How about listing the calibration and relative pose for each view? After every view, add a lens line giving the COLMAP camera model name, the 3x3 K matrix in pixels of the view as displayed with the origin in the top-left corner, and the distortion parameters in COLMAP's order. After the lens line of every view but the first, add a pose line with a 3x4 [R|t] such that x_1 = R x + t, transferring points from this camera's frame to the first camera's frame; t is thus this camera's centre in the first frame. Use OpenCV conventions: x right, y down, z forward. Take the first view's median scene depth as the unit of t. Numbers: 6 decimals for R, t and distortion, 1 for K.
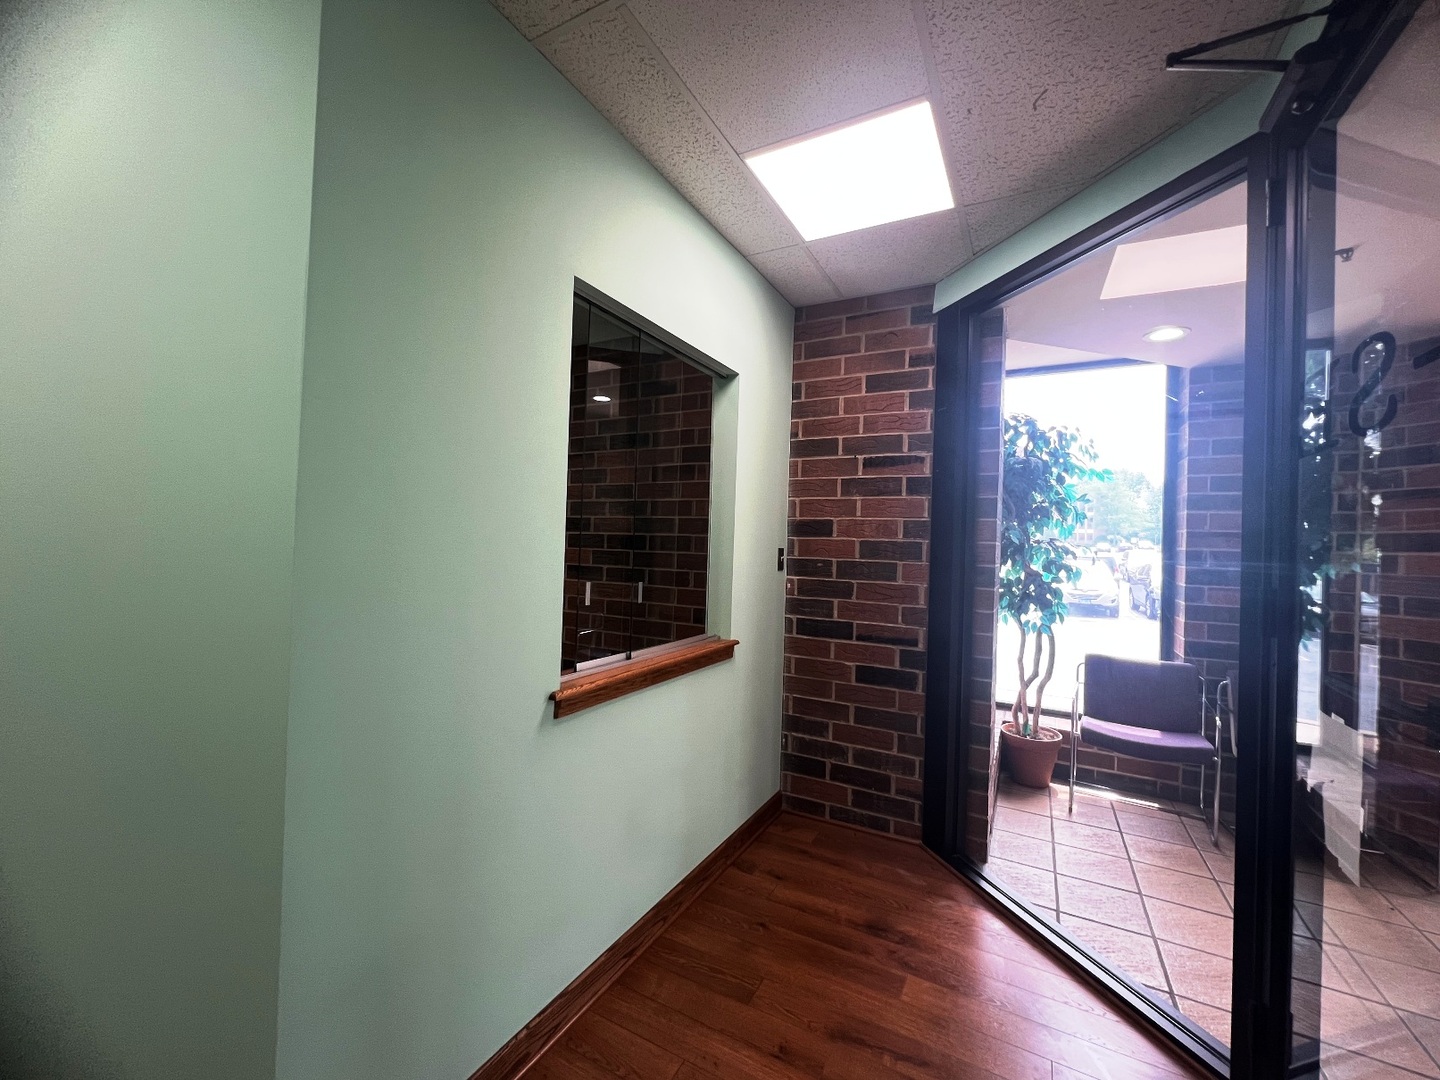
lens RADIAL K [[582.9, 0, 719.8], [0, 582.9, 536.5], [0, 0, 1]] dist [-0.000793, -0.000009]
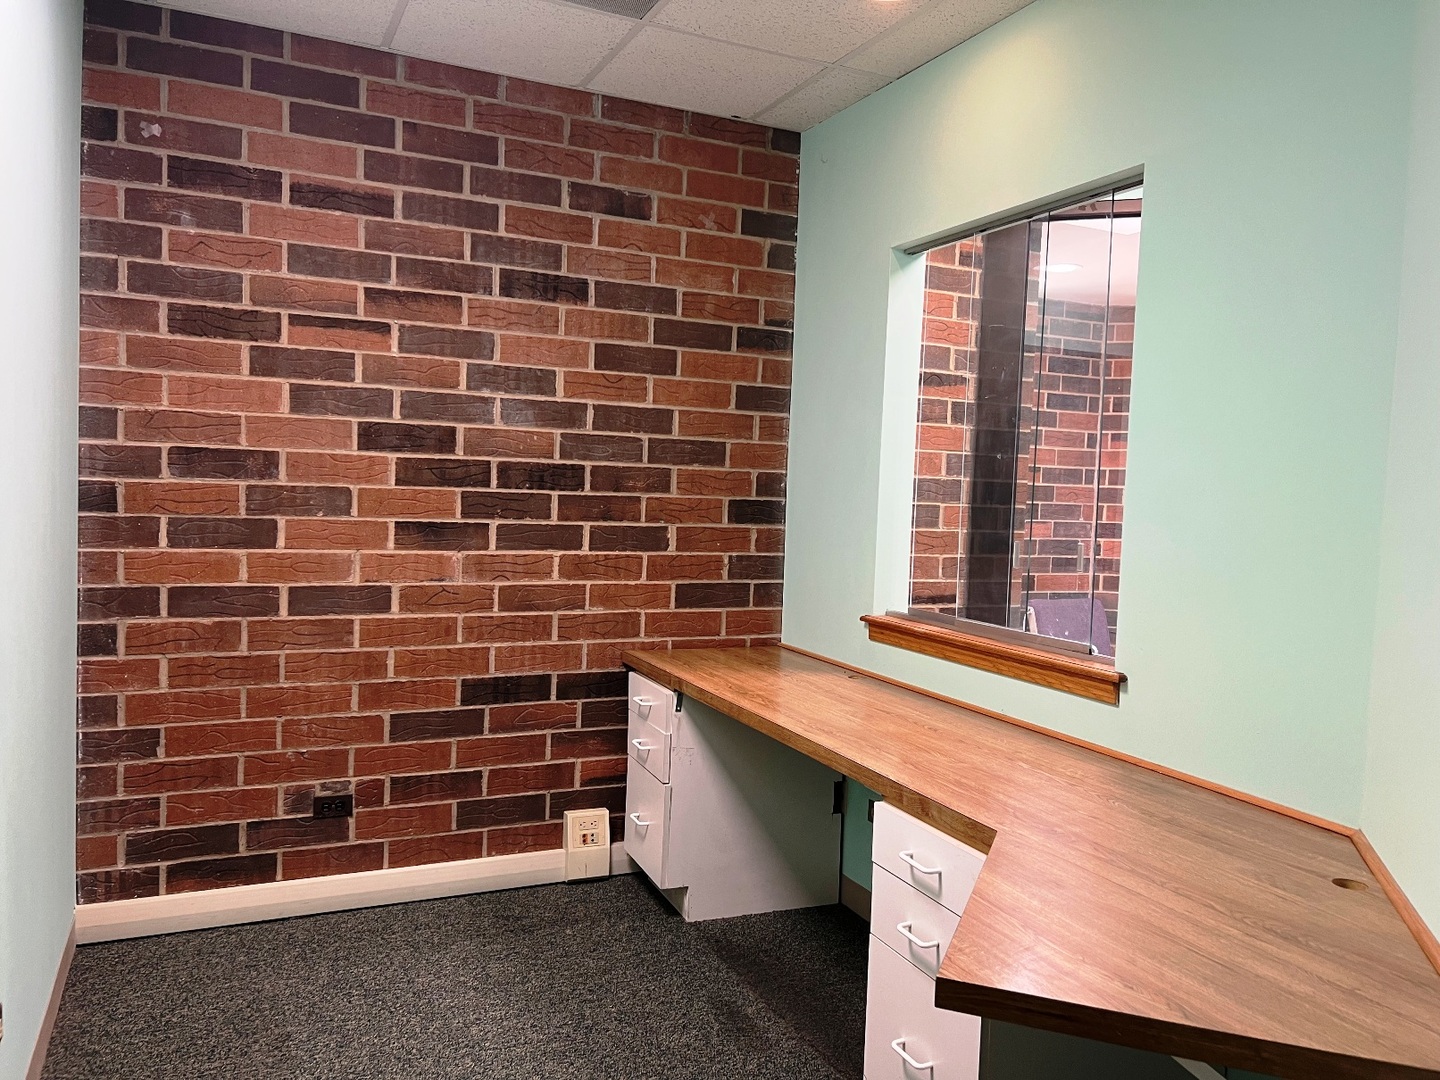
lens RADIAL K [[1082.1, 0, 721.6], [0, 1082.1, 543.9], [0, 0, 1]] dist [0.009895, 0.001292]
pose [[0.595449, -0.056499, 0.801404, -1.102752], [-0.027809, 0.995477, 0.090843, -0.030181], [-0.802912, -0.076379, 0.591184, 0.339057]]
